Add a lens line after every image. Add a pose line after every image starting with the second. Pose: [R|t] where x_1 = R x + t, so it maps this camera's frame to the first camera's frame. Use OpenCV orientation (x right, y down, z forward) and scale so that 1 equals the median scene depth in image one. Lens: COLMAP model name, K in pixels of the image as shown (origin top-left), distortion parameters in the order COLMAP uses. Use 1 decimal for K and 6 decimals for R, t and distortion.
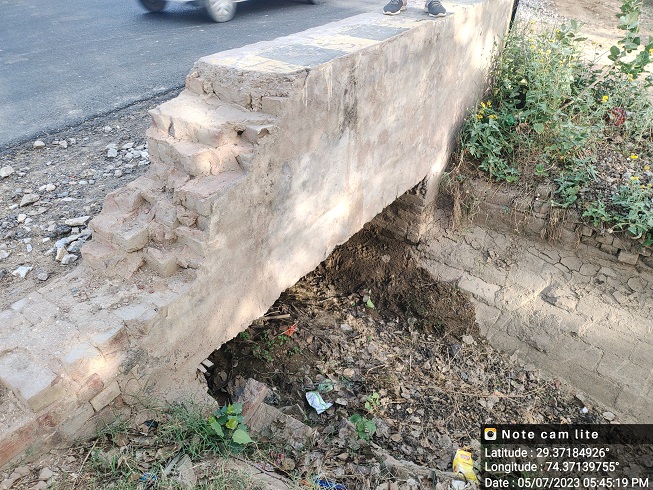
lens RADIAL K [[432.1, 0, 326.5], [0, 432.1, 245.0], [0, 0, 1]] dist [-0.031424, 0.000255]
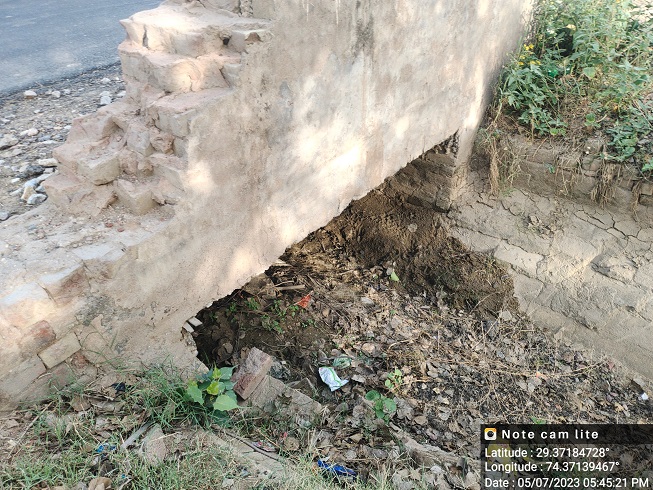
lens RADIAL K [[432.1, 0, 326.5], [0, 432.1, 245.0], [0, 0, 1]] dist [-0.031424, 0.000255]
pose [[0.997413, -0.000123, -0.071878, 0.034860], [0.001301, 0.999866, 0.016343, 0.080956], [0.071866, -0.016394, 0.997280, 0.126645]]
